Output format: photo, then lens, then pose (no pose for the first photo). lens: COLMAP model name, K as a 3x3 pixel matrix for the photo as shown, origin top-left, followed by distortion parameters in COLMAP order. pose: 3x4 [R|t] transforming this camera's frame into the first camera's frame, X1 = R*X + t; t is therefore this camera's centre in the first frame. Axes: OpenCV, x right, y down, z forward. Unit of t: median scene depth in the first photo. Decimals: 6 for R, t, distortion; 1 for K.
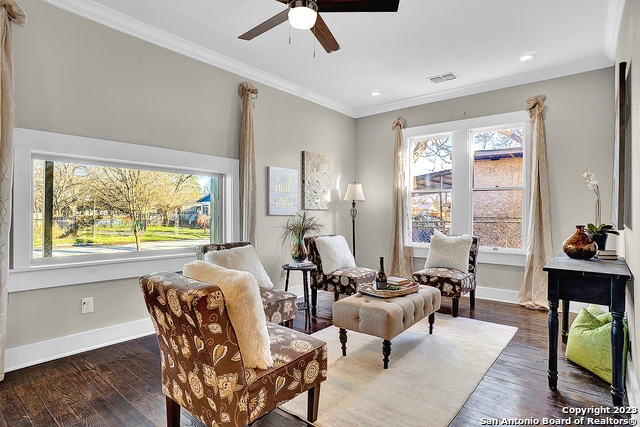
lens RADIAL K [[350.3, 0, 318.6], [0, 350.3, 217.4], [0, 0, 1]] dist [-0.033850, 0.003327]
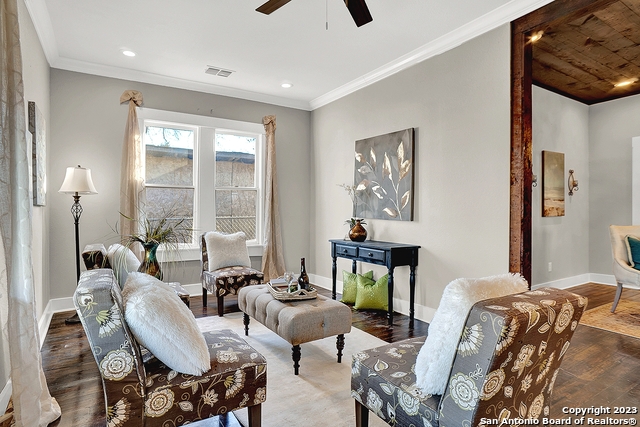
lens RADIAL K [[350.3, 0, 317.4], [0, 350.3, 213.3], [0, 0, 1]] dist [-0.033850, 0.003327]
pose [[0.308332, -0.010237, 0.951224, -0.486392], [0.010800, 0.999915, 0.007260, -0.011495], [-0.951217, 0.008035, 0.308417, 0.445460]]
